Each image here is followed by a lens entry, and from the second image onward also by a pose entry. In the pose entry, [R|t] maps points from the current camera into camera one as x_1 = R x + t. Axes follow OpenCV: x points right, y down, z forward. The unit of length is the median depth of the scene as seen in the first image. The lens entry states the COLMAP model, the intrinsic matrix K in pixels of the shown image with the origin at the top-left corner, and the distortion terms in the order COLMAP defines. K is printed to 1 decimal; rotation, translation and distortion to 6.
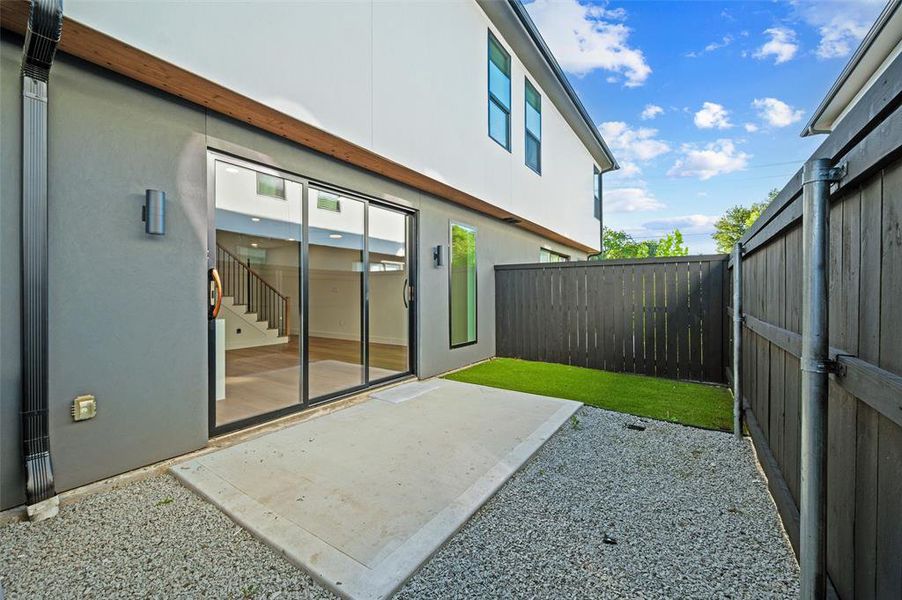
lens RADIAL K [[363.5, 0, 450.5], [0, 363.5, 299.3], [0, 0, 1]] dist [0.001018, -0.000483]
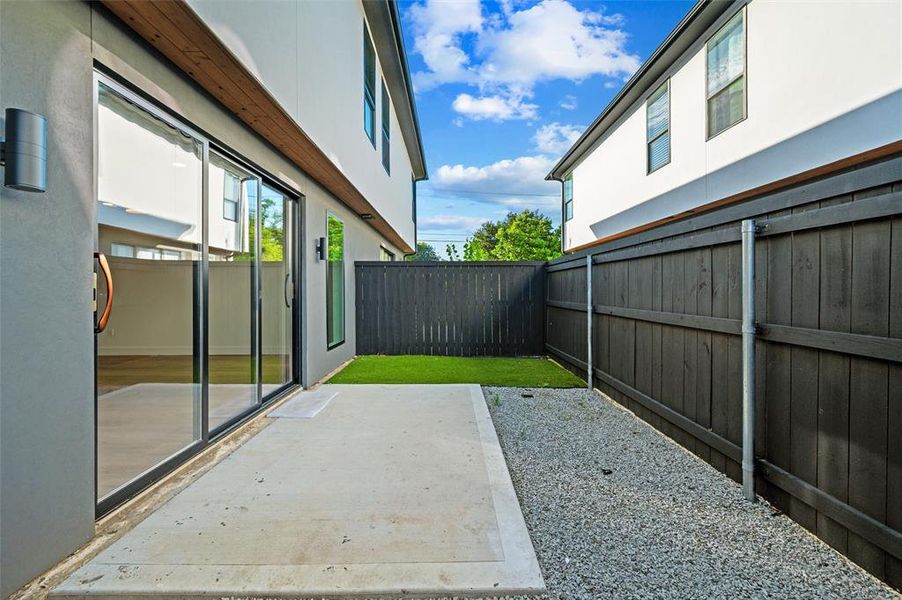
lens RADIAL K [[363.5, 0, 453.8], [0, 363.5, 291.9], [0, 0, 1]] dist [0.001018, -0.000483]
pose [[0.818245, -0.005334, 0.574844, -0.350300], [0.010617, 0.999927, -0.005834, -0.004637], [-0.574771, 0.010877, 0.818242, 0.088911]]
